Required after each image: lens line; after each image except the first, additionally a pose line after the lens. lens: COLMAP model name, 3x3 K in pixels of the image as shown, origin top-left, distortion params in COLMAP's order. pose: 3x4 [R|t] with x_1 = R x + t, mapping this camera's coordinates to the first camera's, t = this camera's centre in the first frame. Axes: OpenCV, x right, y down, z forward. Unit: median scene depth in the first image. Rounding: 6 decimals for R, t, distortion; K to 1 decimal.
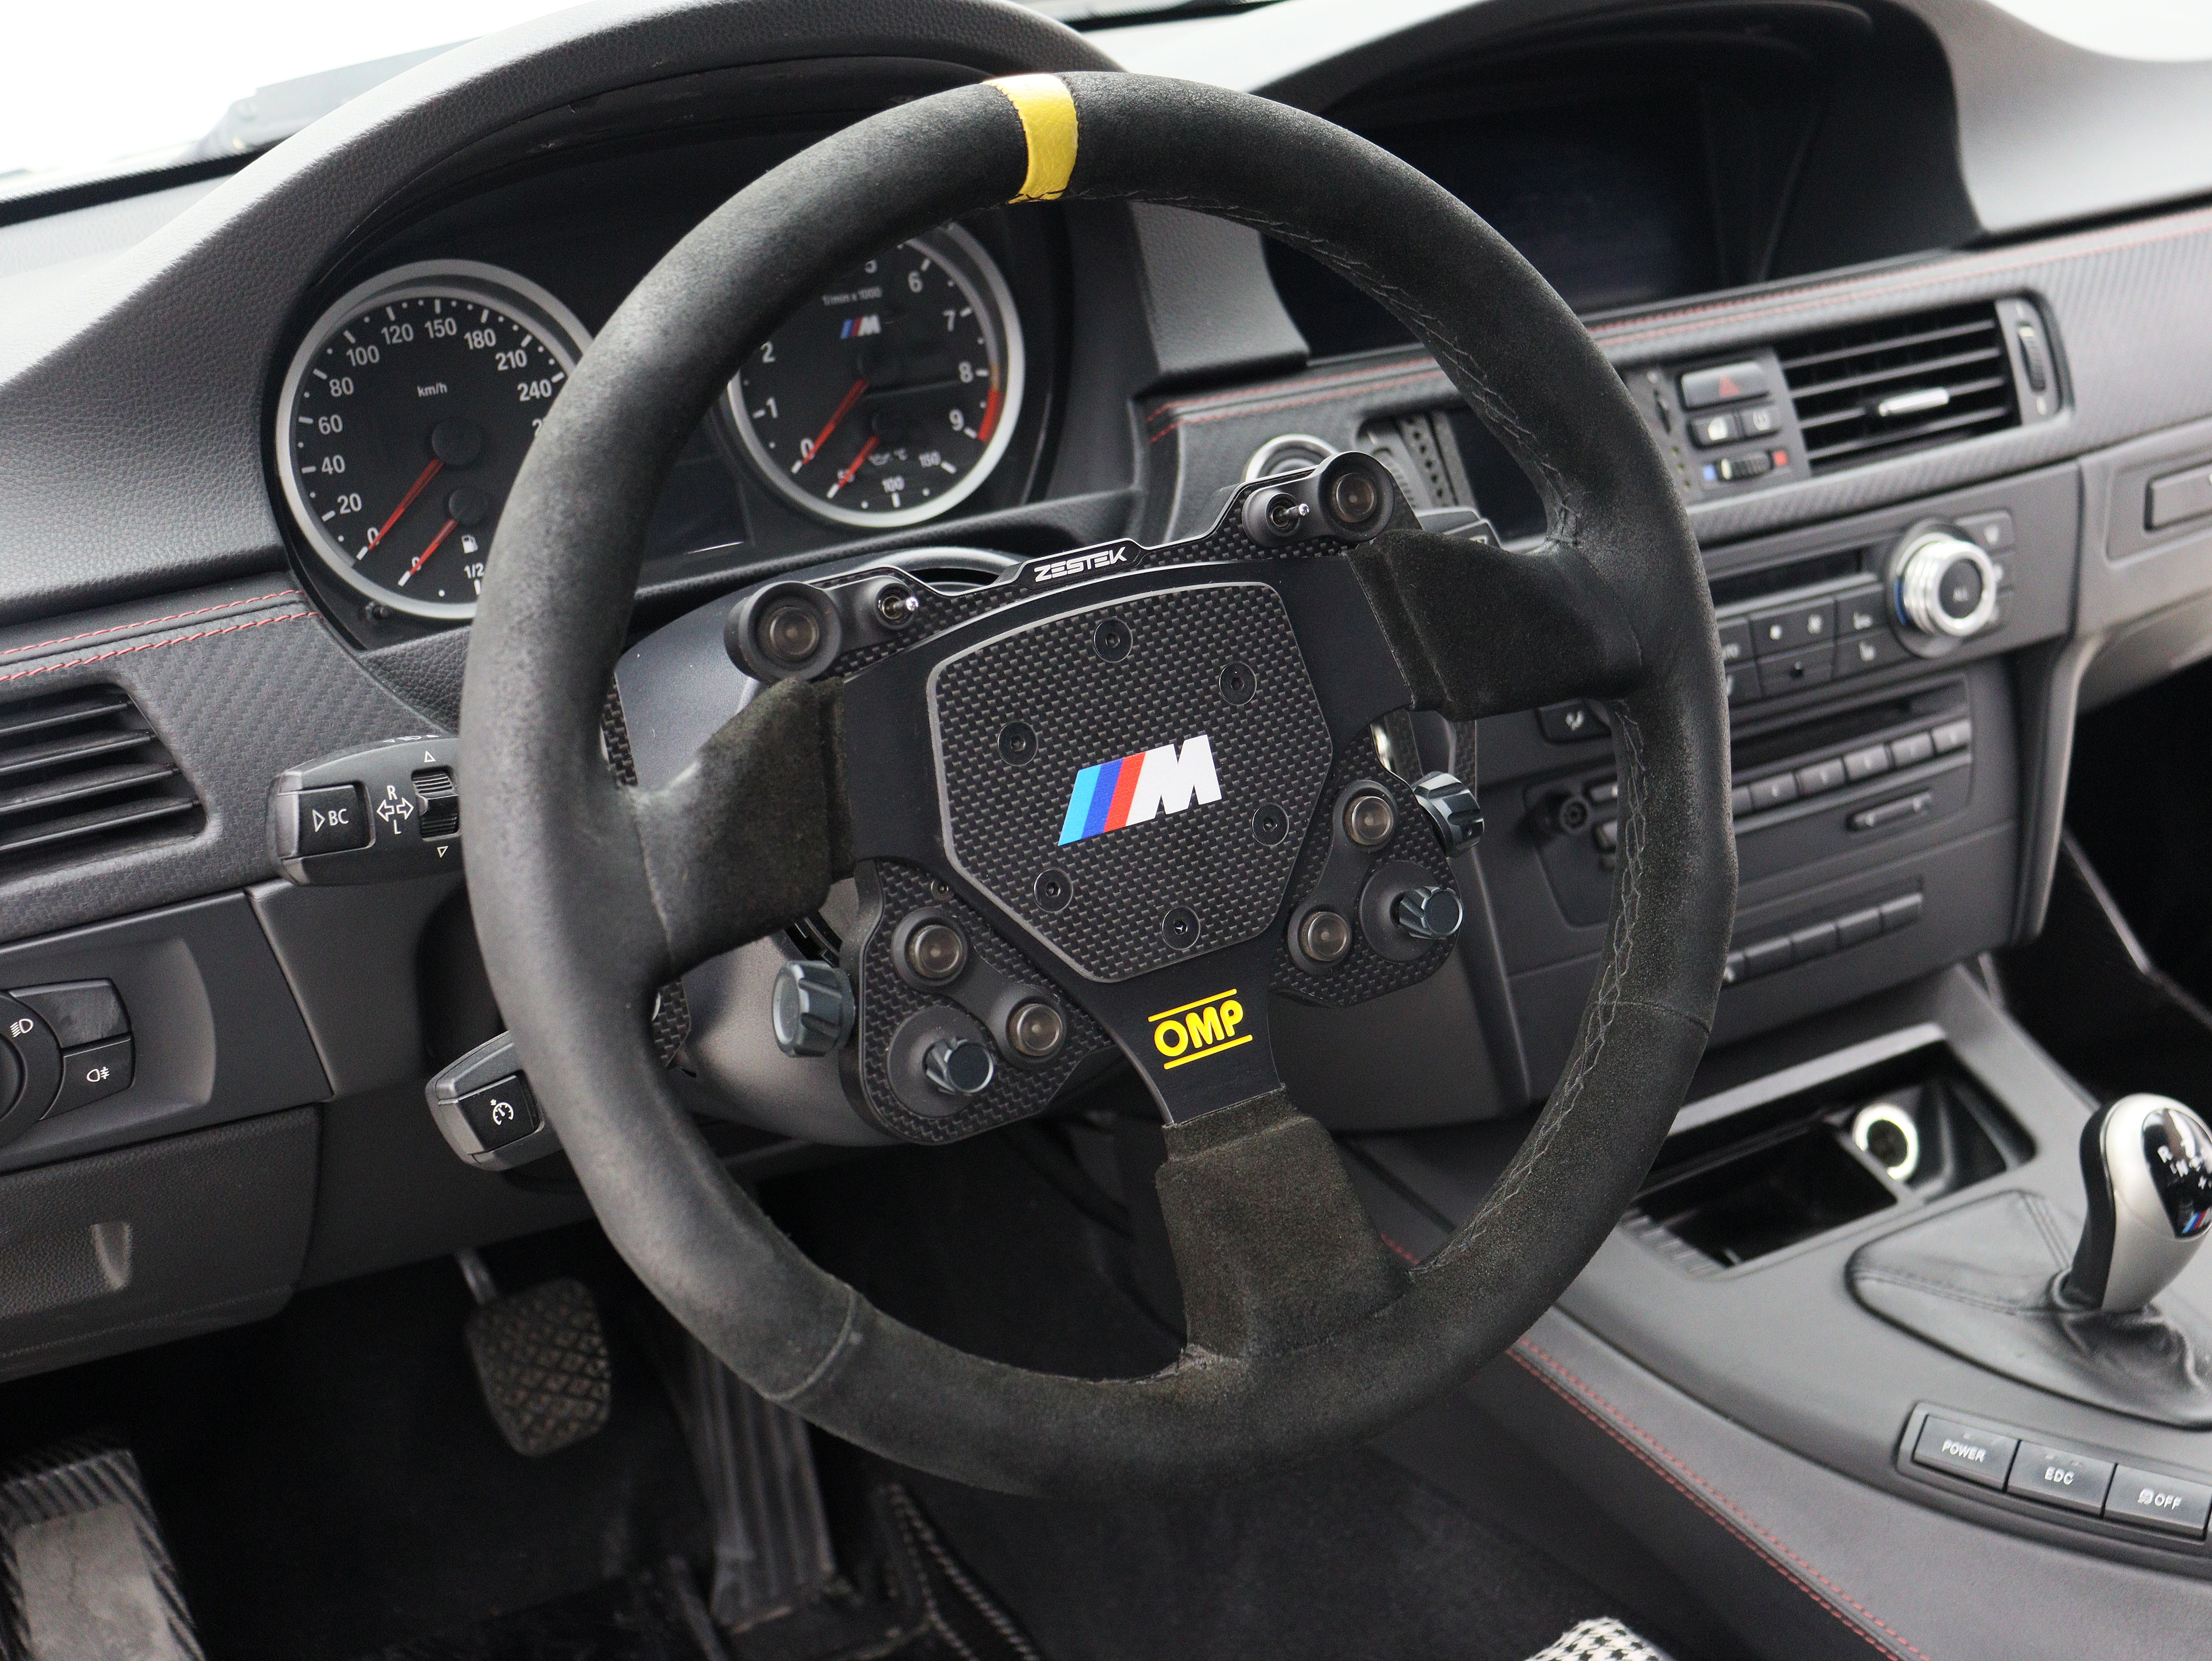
lens RADIAL K [[2729.1, 0, 1095.5], [0, 2729.1, 851.2], [0, 0, 1]] dist [-0.071189, 0.122146]
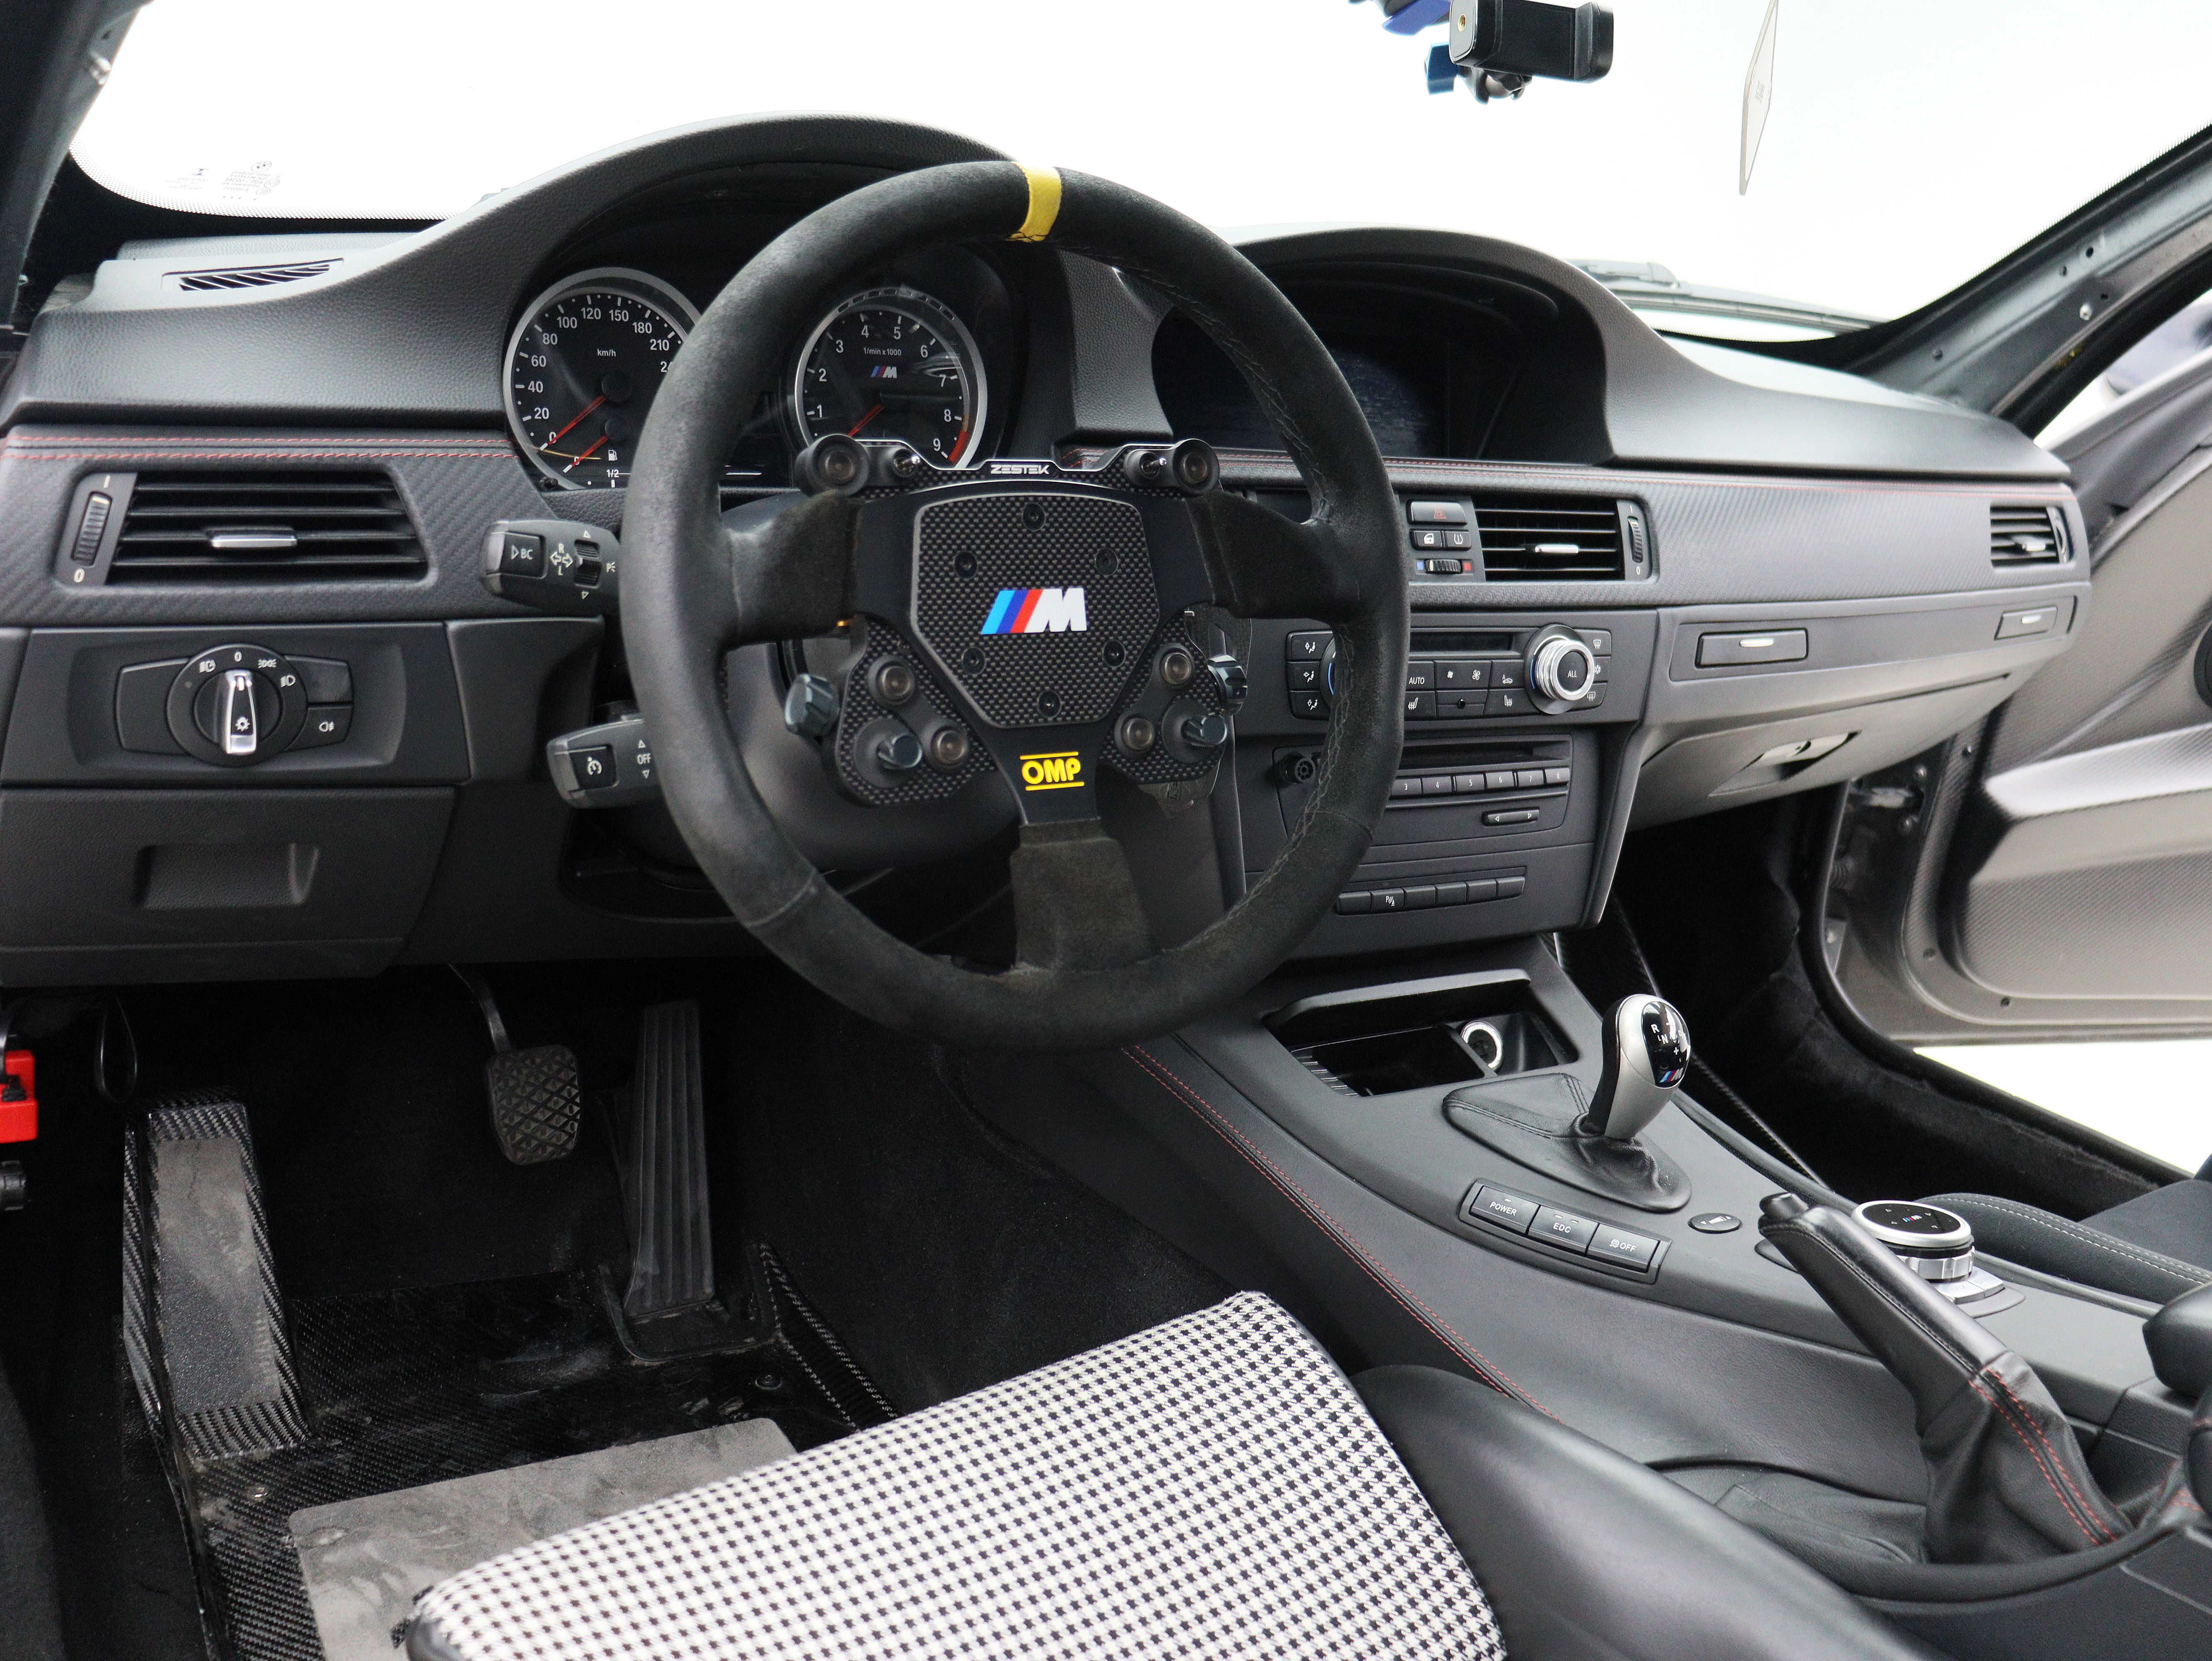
lens RADIAL K [[2091.7, 0, 1106.0], [0, 2091.7, 830.5], [0, 0, 1]] dist [-0.179974, 0.189106]
pose [[0.986861, 0.146530, 0.068074, -0.005550], [-0.139709, 0.985527, -0.096014, 0.153427], [-0.081158, 0.085242, 0.993049, -0.136850]]
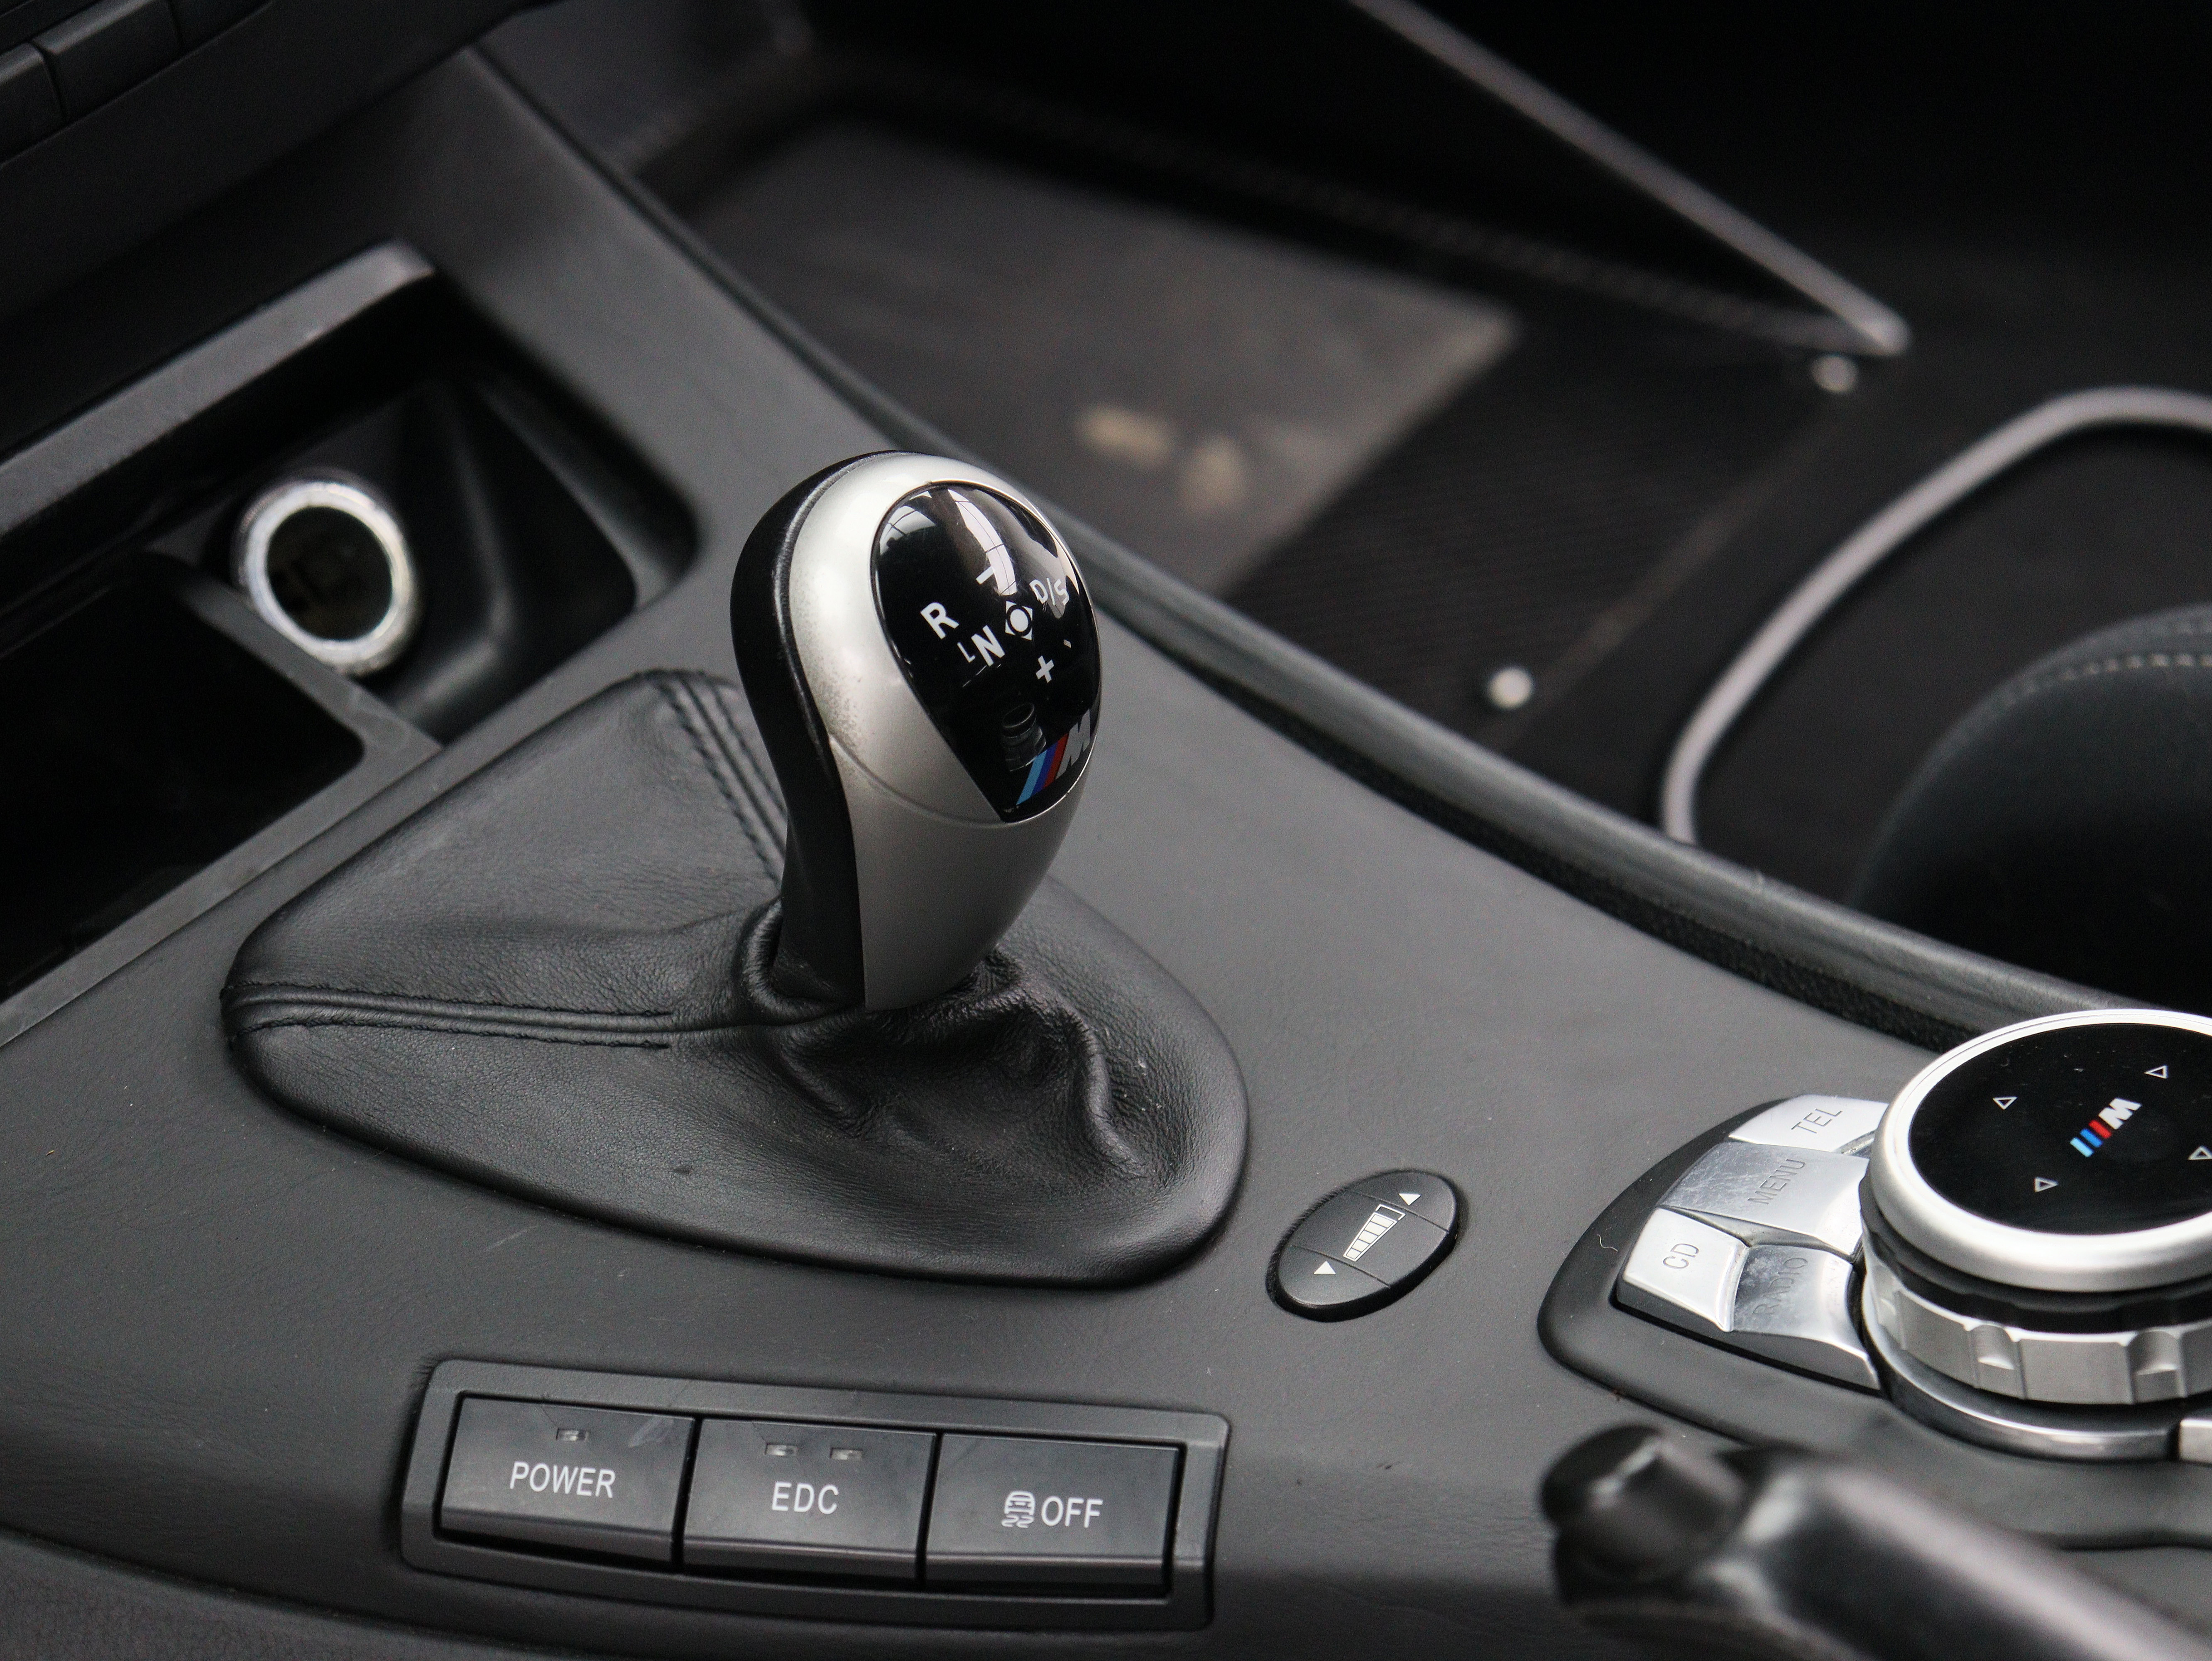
lens RADIAL K [[5878.2, 0, 1106.0], [0, 5878.2, 830.5], [0, 0, 1]] dist [0.380723, 0.573035]
pose [[0.928321, -0.219446, 0.300106, 0.161430], [0.144432, 0.956683, 0.252779, -0.062074], [-0.342578, -0.191315, 0.919804, 0.229382]]
